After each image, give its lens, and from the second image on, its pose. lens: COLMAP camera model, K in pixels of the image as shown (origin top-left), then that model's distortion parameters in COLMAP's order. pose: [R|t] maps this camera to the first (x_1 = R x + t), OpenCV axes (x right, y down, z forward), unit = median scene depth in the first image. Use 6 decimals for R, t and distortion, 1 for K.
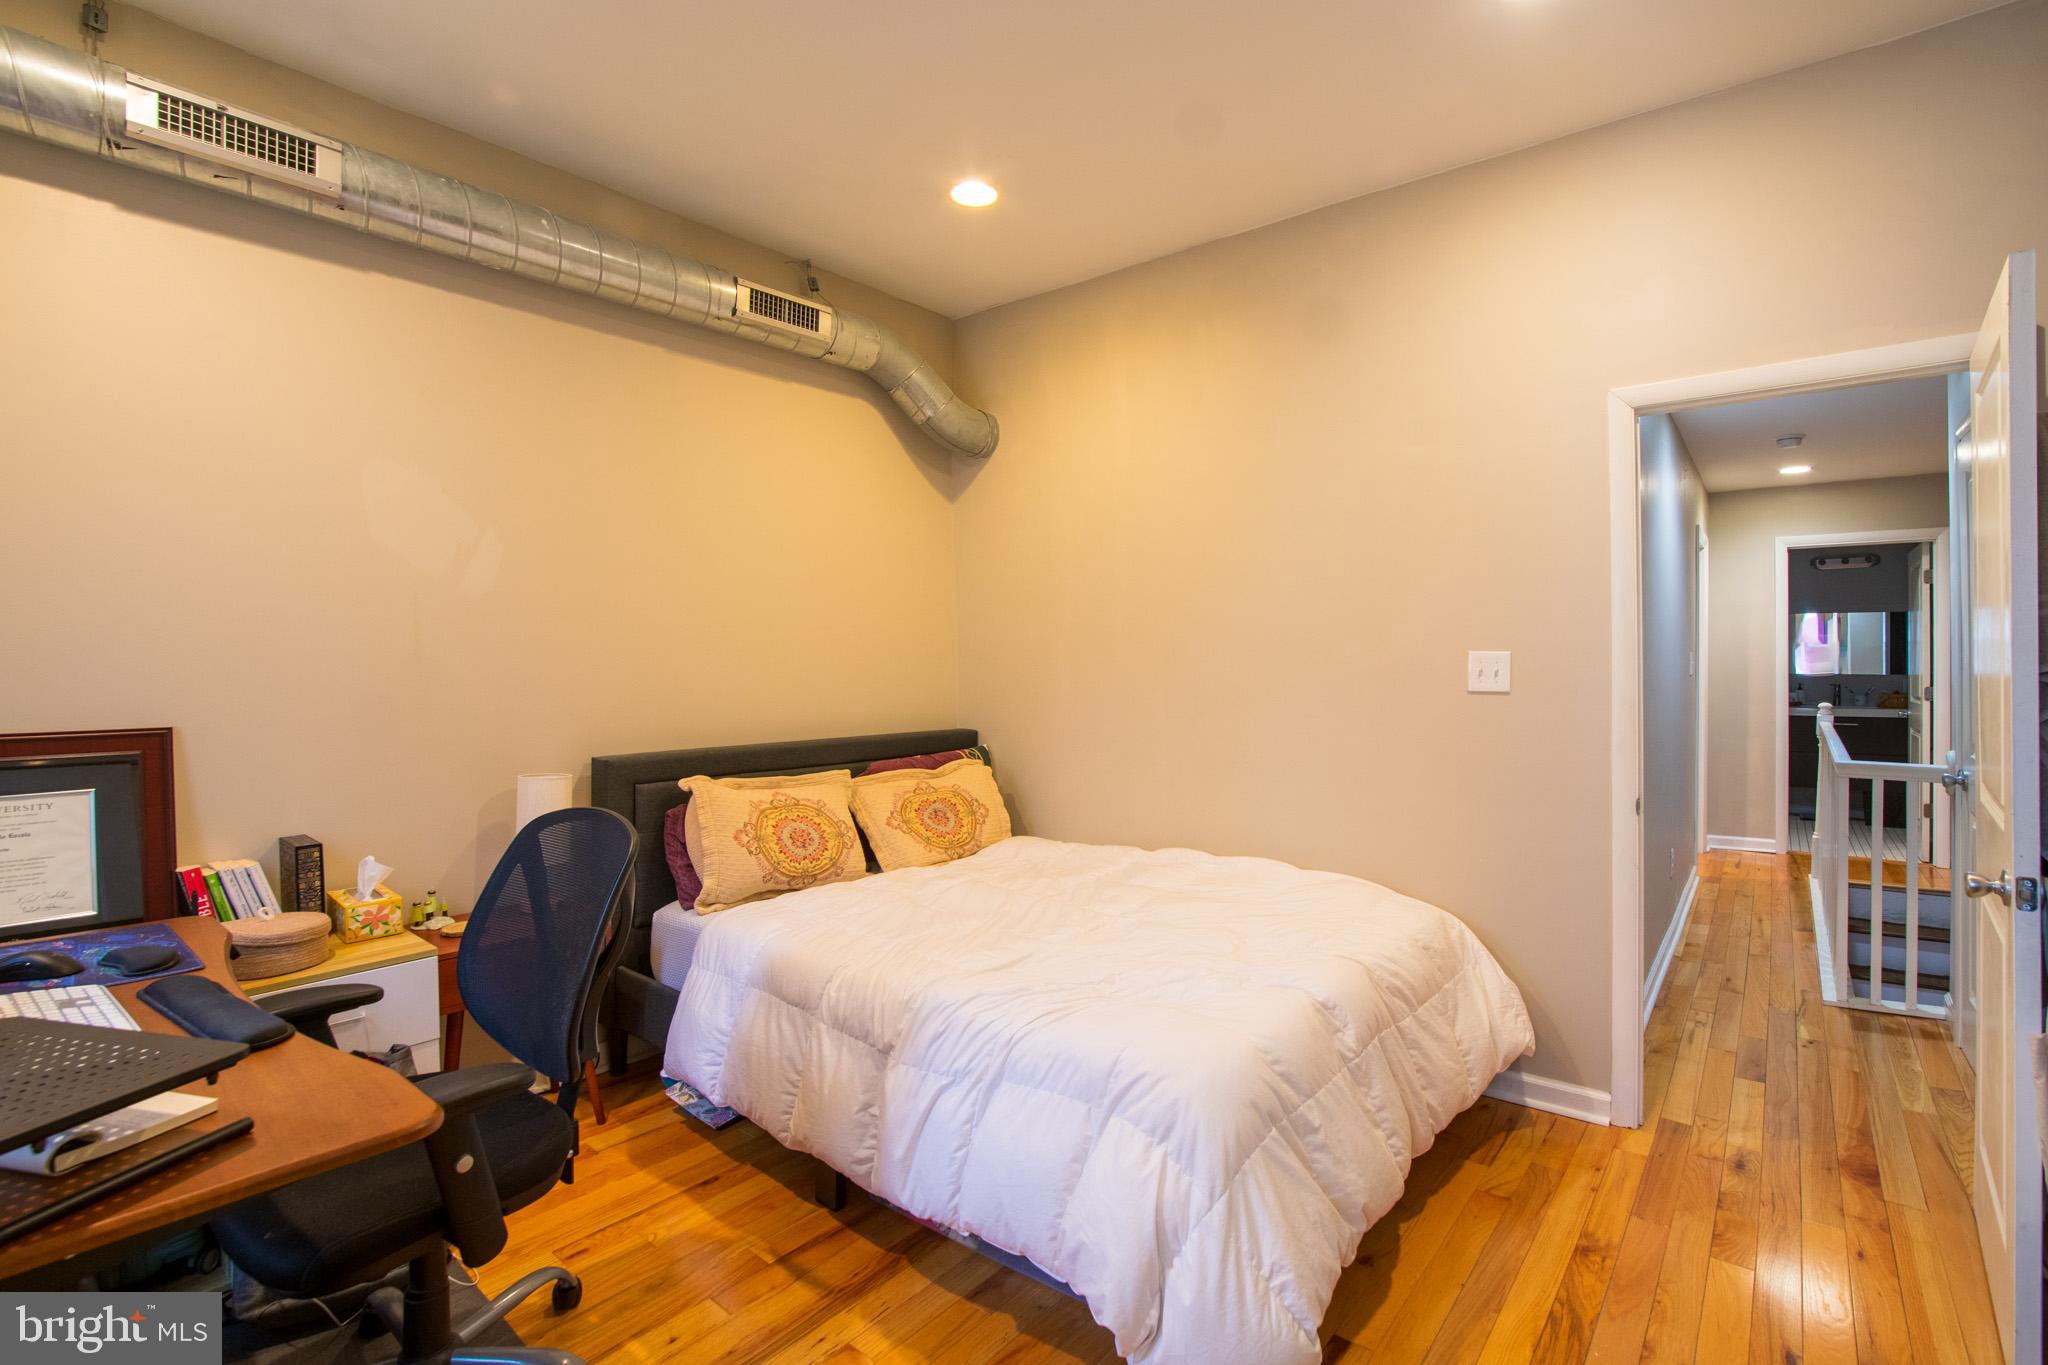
lens RADIAL K [[944.3, 0, 1033.7], [0, 944.3, 644.5], [0, 0, 1]] dist [-0.041243, 0.009629]
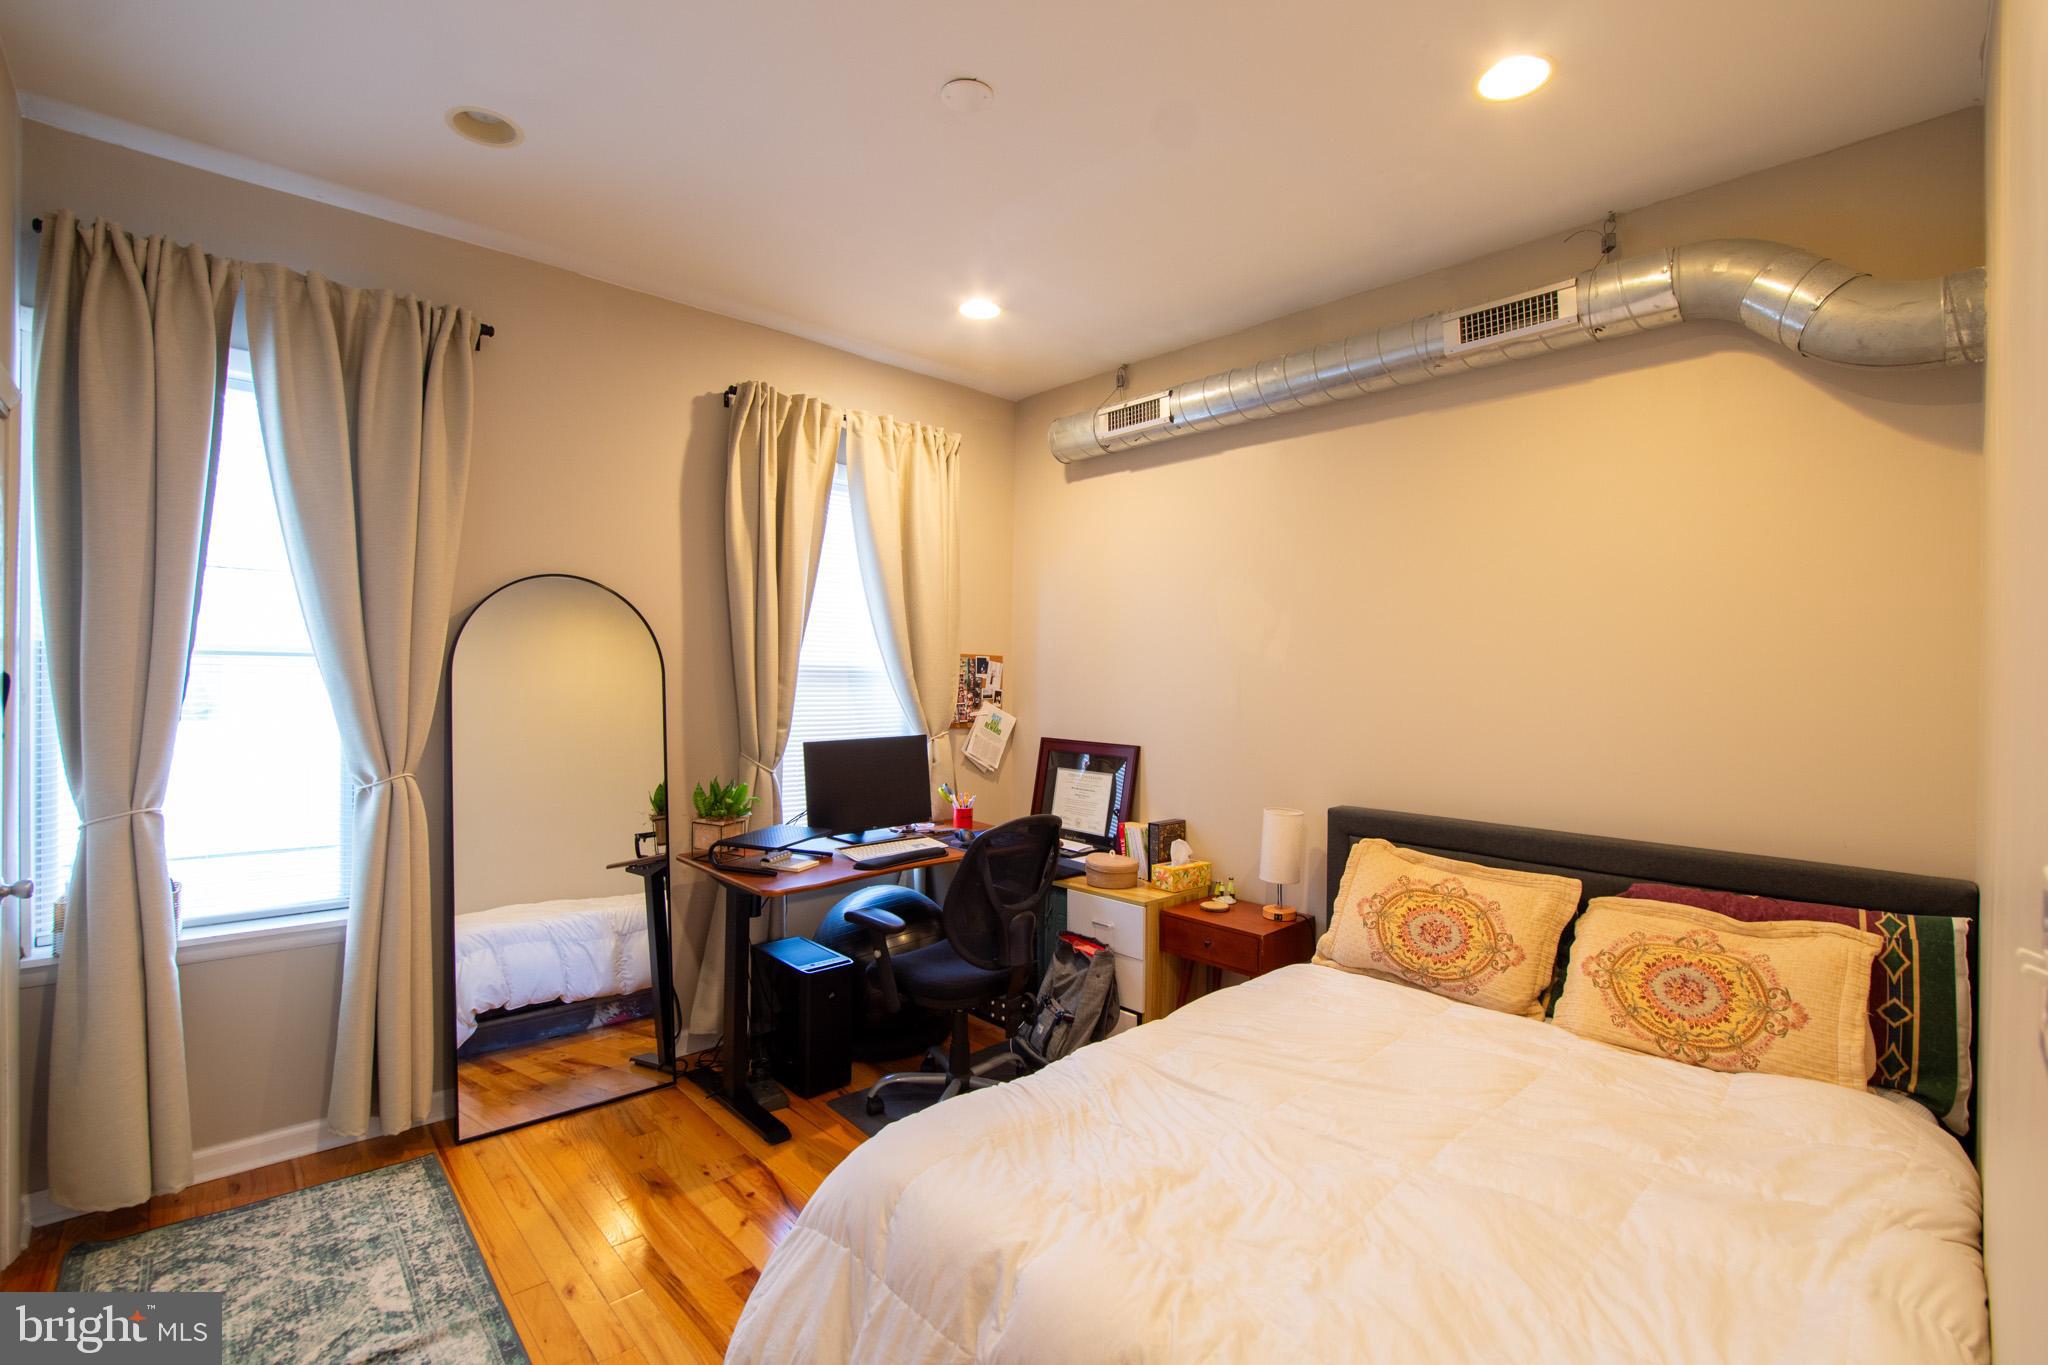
lens RADIAL K [[919.8, 0, 1030.7], [0, 919.8, 663.9], [0, 0, 1]] dist [-0.024958, 0.001343]
pose [[-0.133177, -0.012696, -0.991011, 0.636129], [0.004751, 0.999898, -0.013448, -0.035684], [0.991081, -0.006499, -0.133103, 0.716652]]
